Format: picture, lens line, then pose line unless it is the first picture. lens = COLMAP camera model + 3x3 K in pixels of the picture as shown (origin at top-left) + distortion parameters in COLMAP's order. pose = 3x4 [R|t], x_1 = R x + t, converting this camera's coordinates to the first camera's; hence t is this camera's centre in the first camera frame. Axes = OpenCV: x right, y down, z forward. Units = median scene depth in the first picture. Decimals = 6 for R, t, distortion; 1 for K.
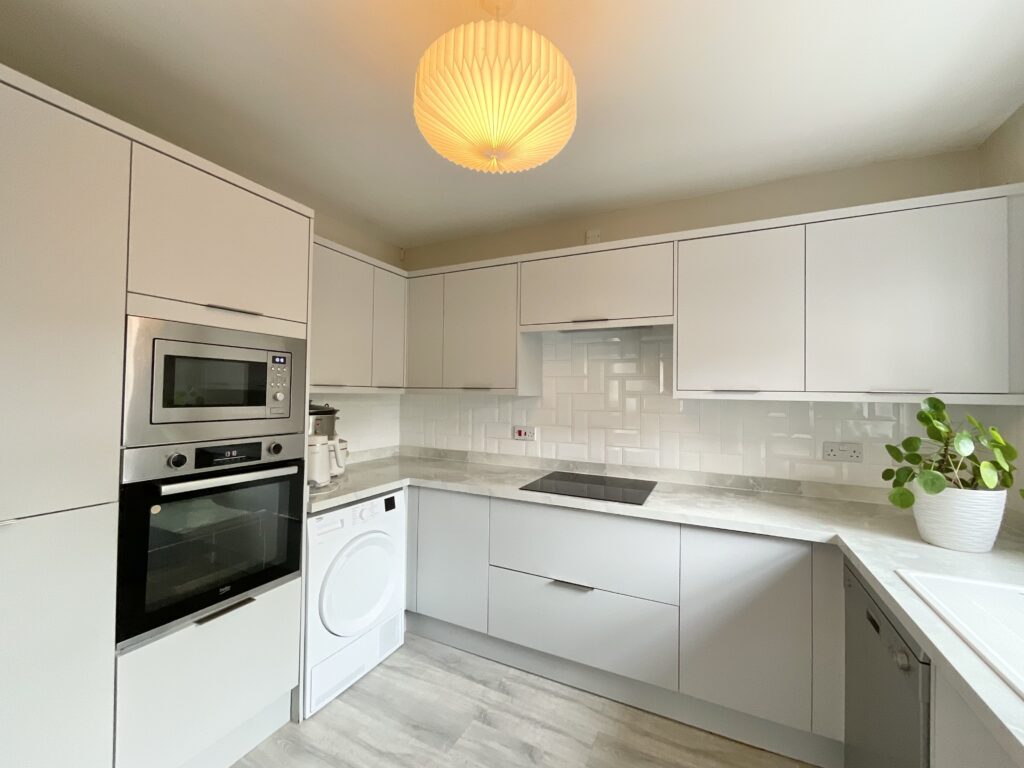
lens RADIAL K [[413.3, 0, 513.5], [0, 413.3, 385.0], [0, 0, 1]] dist [-0.004316, 0.000026]
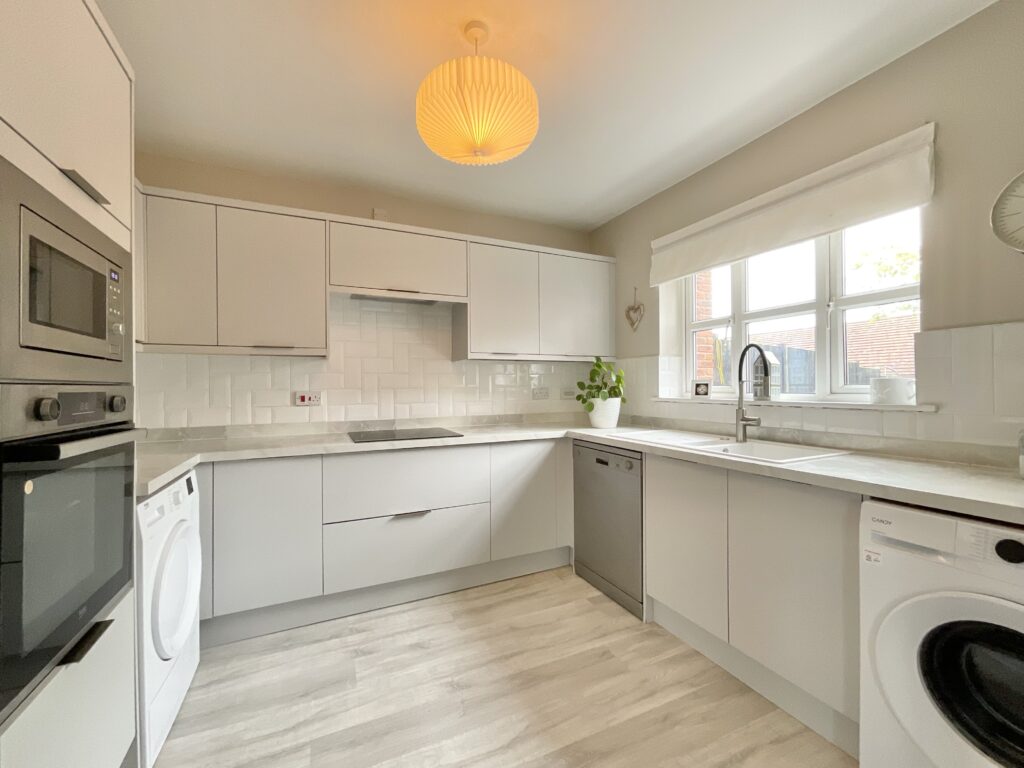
lens RADIAL K [[413.3, 0, 513.5], [0, 413.3, 385.0], [0, 0, 1]] dist [-0.004316, 0.000026]
pose [[0.624791, -0.018187, 0.780580, -0.582911], [0.003152, 0.999779, 0.020771, 0.092246], [-0.780785, -0.010517, 0.624711, 0.041444]]
